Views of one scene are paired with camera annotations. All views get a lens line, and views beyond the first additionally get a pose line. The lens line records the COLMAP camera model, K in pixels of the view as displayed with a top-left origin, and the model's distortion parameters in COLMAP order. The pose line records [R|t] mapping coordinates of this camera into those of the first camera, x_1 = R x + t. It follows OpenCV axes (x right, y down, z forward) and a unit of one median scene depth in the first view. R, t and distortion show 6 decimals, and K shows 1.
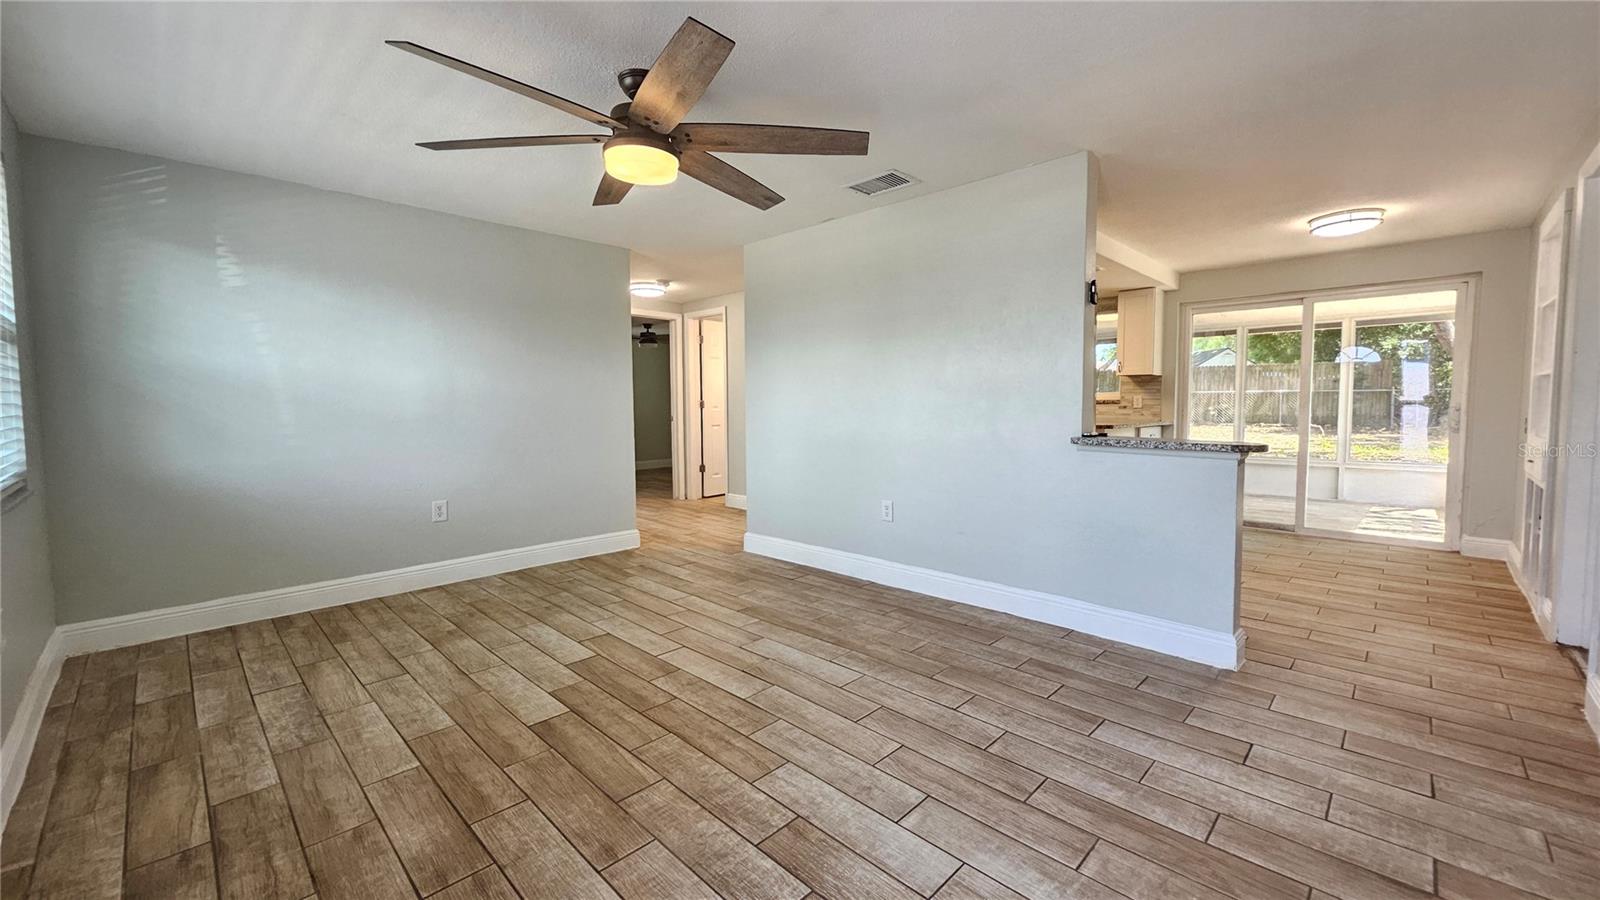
lens RADIAL K [[626.6, 0, 786.5], [0, 626.6, 442.4], [0, 0, 1]] dist [0.010090, -0.004064]
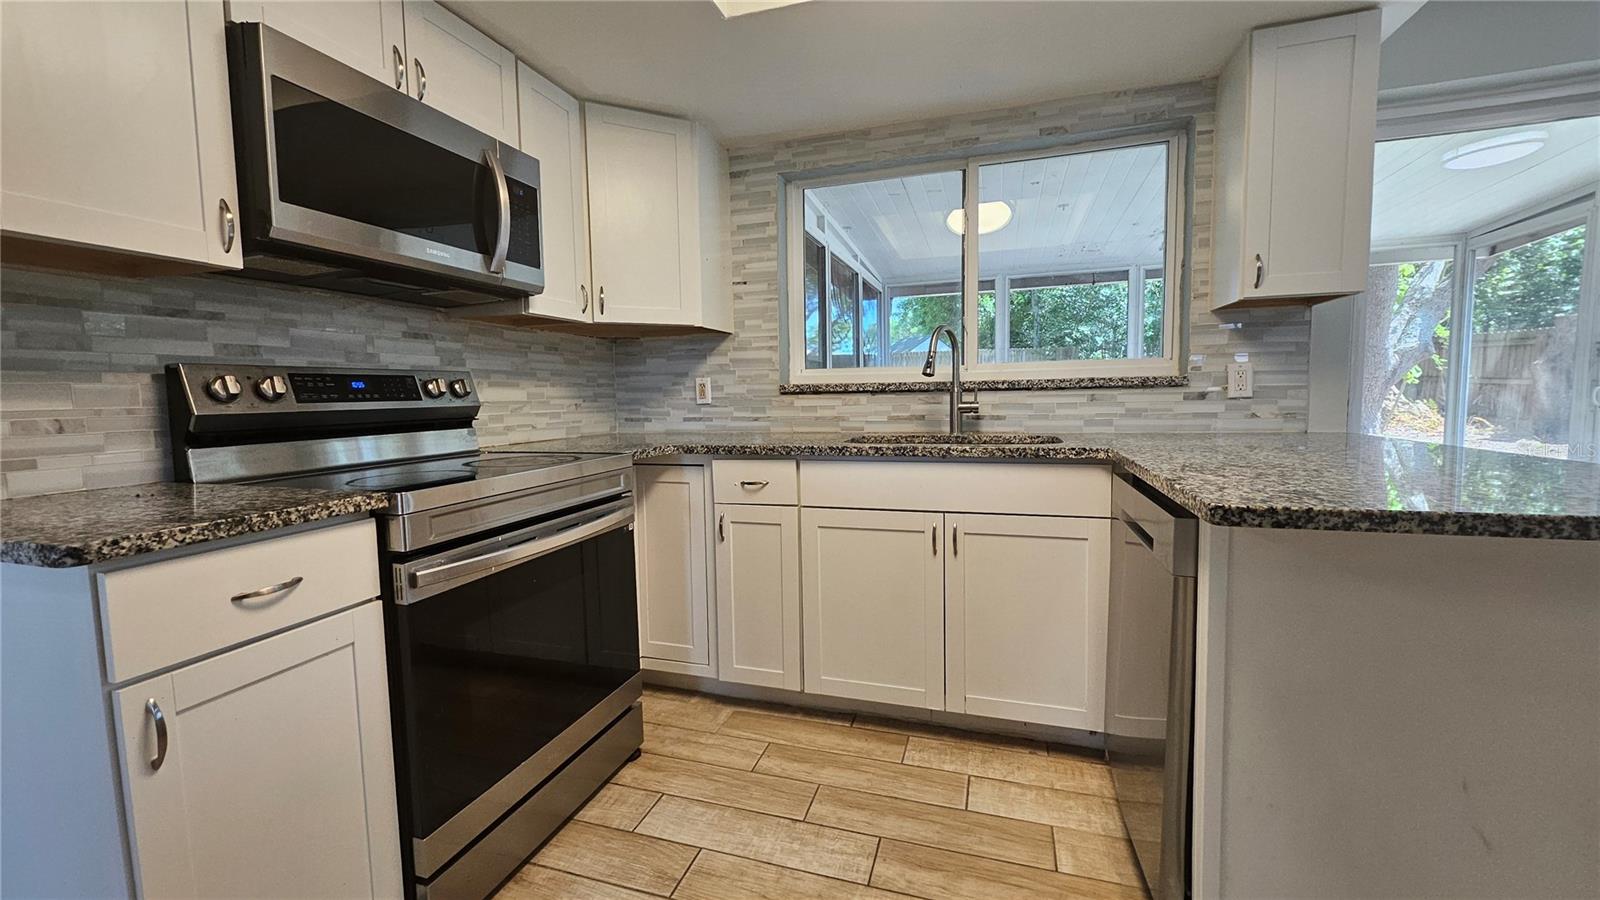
lens RADIAL K [[626.6, 0, 799.3], [0, 626.6, 441.1], [0, 0, 1]] dist [0.010090, -0.004064]
pose [[0.893116, -0.047943, 0.447263, 0.325797], [0.040328, 0.998834, 0.026537, -0.095969], [-0.448014, -0.005663, 0.894009, 1.525551]]
